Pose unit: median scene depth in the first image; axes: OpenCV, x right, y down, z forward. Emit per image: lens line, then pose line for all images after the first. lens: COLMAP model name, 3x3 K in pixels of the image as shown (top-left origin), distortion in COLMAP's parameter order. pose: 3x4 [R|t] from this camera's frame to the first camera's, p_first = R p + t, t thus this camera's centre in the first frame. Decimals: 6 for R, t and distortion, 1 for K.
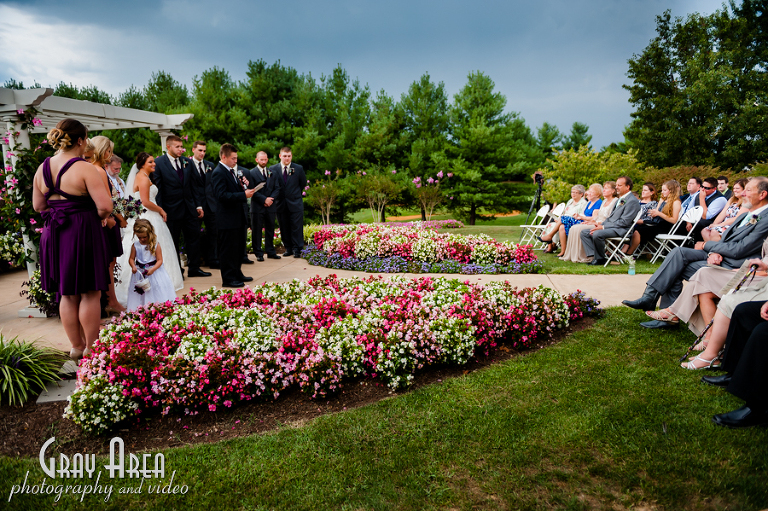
lens RADIAL K [[555.8, 0, 384.0], [0, 555.8, 255.5], [0, 0, 1]] dist [-0.050956, -0.004964]
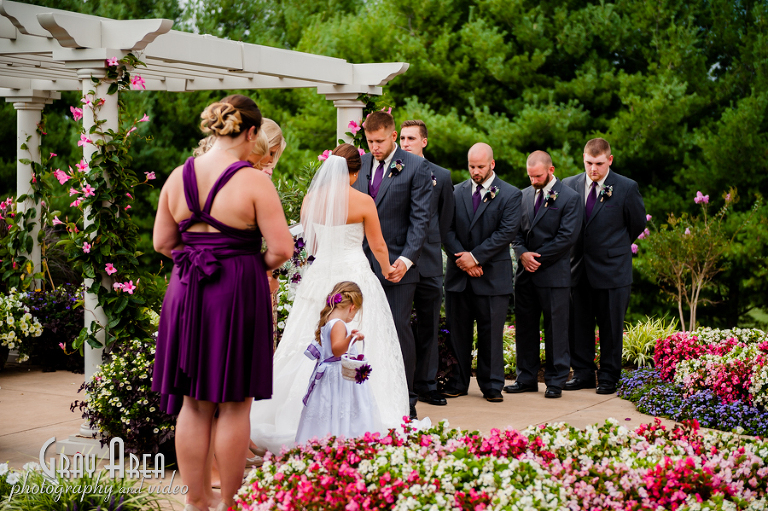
lens RADIAL K [[1548.1, 0, 336.8], [0, 1548.1, 302.5], [0, 0, 1]] dist [0.154260, -0.448319]
pose [[0.944815, 0.065293, -0.321031, 0.042414], [-0.089173, 0.994193, -0.060238, 0.041178], [0.315233, 0.085541, 0.945151, -0.353681]]
